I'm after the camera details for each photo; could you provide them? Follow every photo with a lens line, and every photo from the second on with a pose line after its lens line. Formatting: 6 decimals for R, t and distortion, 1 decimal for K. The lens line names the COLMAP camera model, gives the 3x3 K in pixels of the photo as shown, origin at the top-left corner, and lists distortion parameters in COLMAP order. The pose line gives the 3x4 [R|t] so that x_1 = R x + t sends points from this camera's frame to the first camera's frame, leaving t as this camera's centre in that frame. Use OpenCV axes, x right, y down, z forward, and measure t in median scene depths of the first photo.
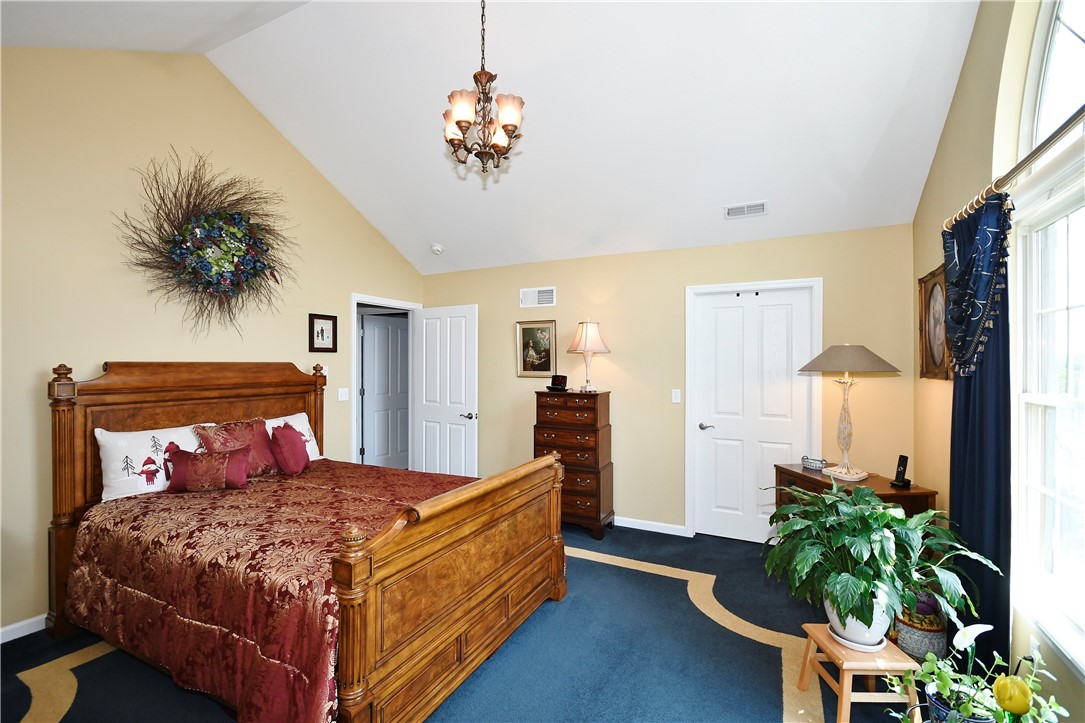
lens RADIAL K [[489.0, 0, 527.7], [0, 489.0, 369.0], [0, 0, 1]] dist [-0.002366, -0.000995]
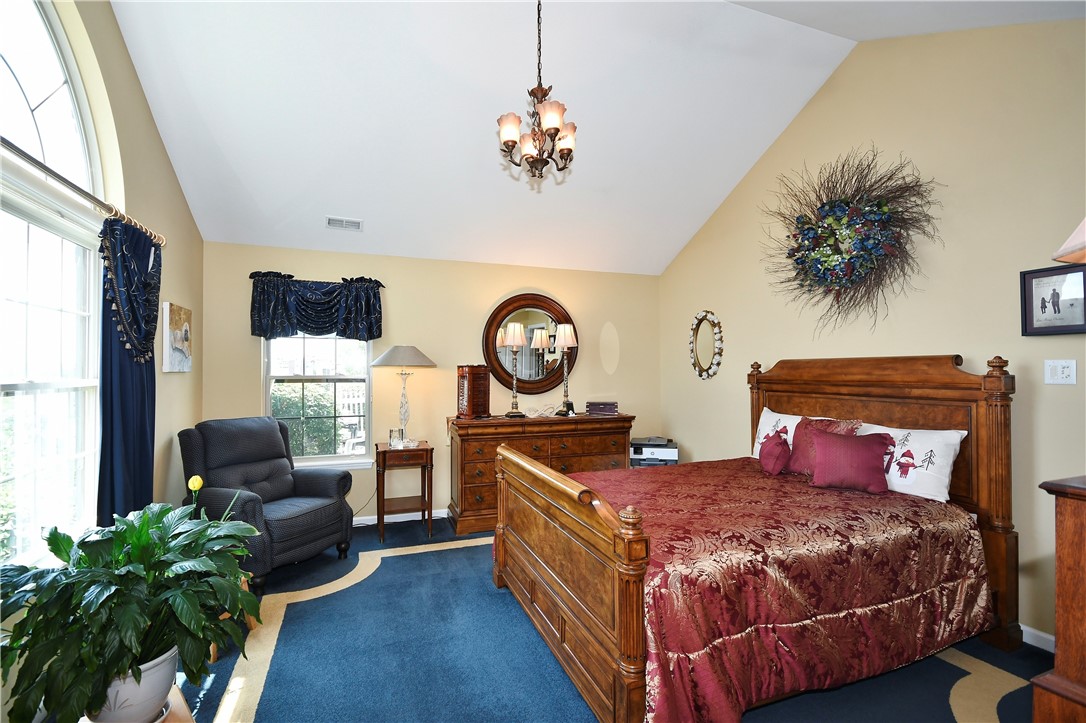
lens RADIAL K [[495.7, 0, 536.2], [0, 495.7, 360.5], [0, 0, 1]] dist [0.024662, -0.016364]
pose [[-0.666877, 0.004617, -0.745154, 0.499104], [0.012894, 0.999903, -0.005343, -0.010830], [0.745056, -0.013171, -0.666871, 1.181587]]
